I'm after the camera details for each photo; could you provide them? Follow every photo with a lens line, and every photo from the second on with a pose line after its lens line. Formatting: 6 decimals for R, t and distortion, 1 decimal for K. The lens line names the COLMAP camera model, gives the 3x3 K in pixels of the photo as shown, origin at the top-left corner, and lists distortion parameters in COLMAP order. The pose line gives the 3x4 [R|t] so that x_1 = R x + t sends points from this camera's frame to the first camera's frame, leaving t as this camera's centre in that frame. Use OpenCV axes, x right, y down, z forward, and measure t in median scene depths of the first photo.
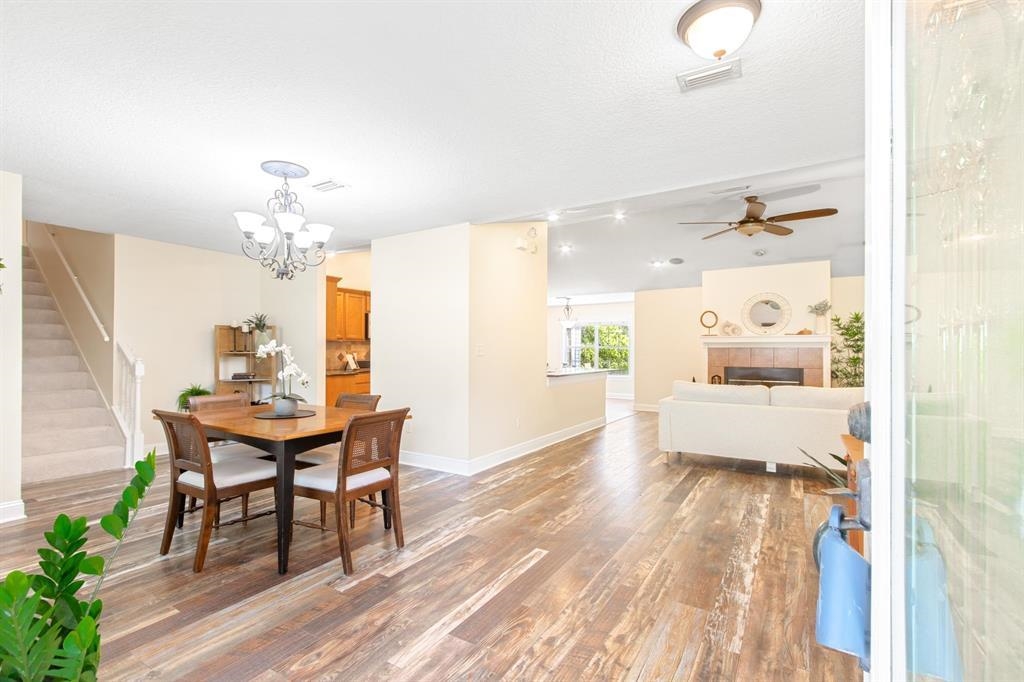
lens RADIAL K [[460.8, 0, 506.1], [0, 460.8, 347.7], [0, 0, 1]] dist [-0.001415, -0.000347]
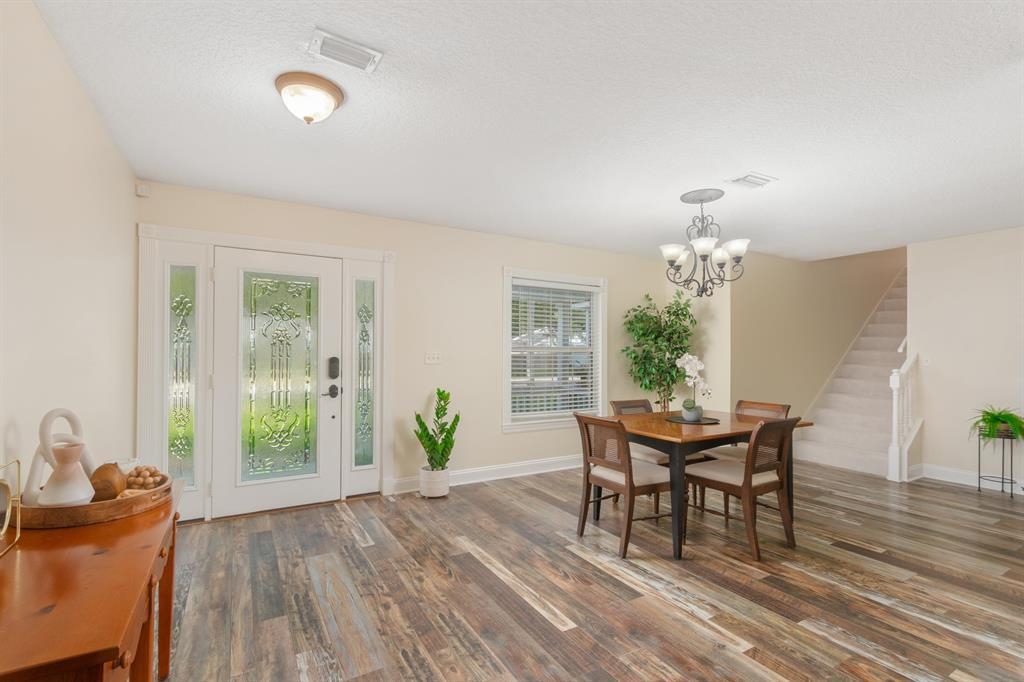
lens RADIAL K [[460.8, 0, 506.1], [0, 460.8, 347.7], [0, 0, 1]] dist [-0.001415, -0.000347]
pose [[-0.457858, -0.016895, -0.888865, 0.847015], [-0.002993, 0.999843, -0.017463, -0.010578], [0.889020, -0.005335, -0.457836, 1.313893]]
